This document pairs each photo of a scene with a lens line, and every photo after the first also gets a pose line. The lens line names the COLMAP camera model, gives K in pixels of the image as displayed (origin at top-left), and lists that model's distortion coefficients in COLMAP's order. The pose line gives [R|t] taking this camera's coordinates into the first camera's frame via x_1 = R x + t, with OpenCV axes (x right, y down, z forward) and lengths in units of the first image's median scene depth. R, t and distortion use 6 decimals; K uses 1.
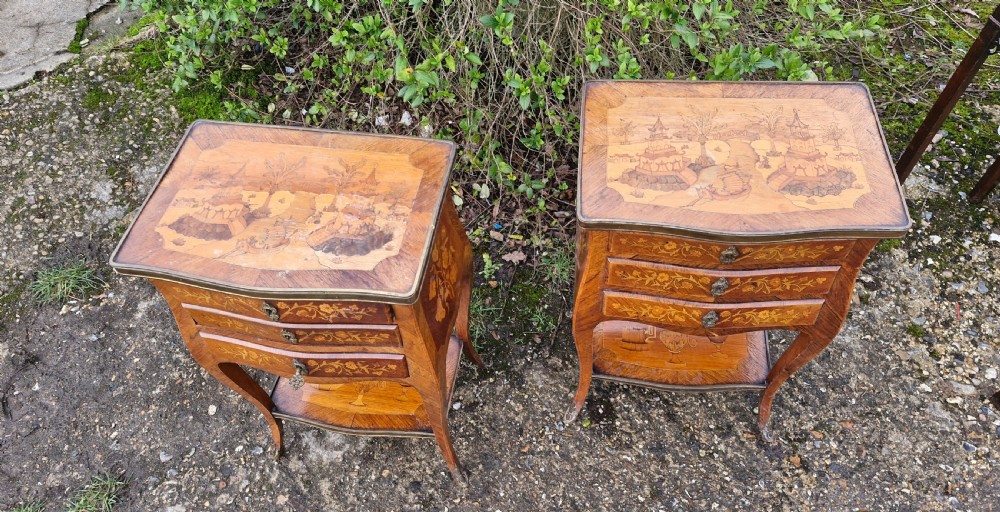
lens RADIAL K [[746.7, 0, 521.6], [0, 746.7, 257.0], [0, 0, 1]] dist [0.040364, -0.052530]
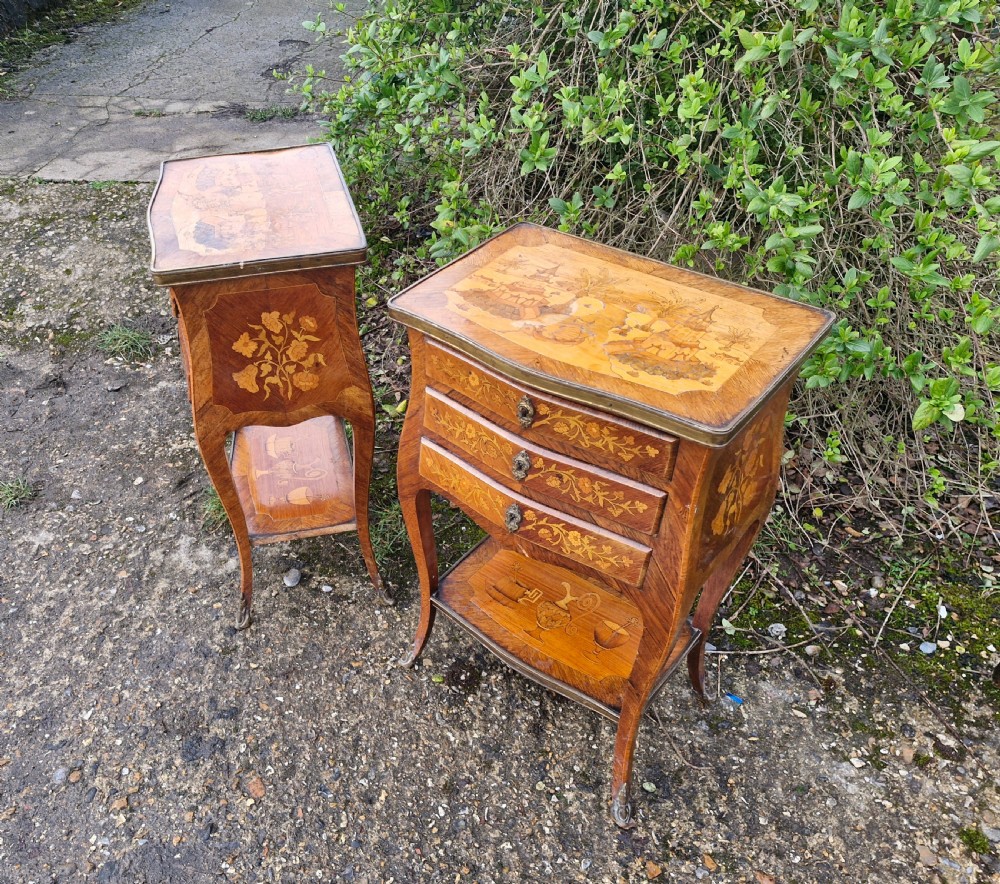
lens RADIAL K [[928.5, 0, 388.2], [0, 928.5, 443.8], [0, 0, 1]] dist [0.015227, 0.000000]
pose [[0.789519, 0.377160, -0.484160, 0.422549], [-0.479098, 0.871799, -0.102134, 0.132148], [0.383569, 0.312597, 0.868998, 0.061272]]
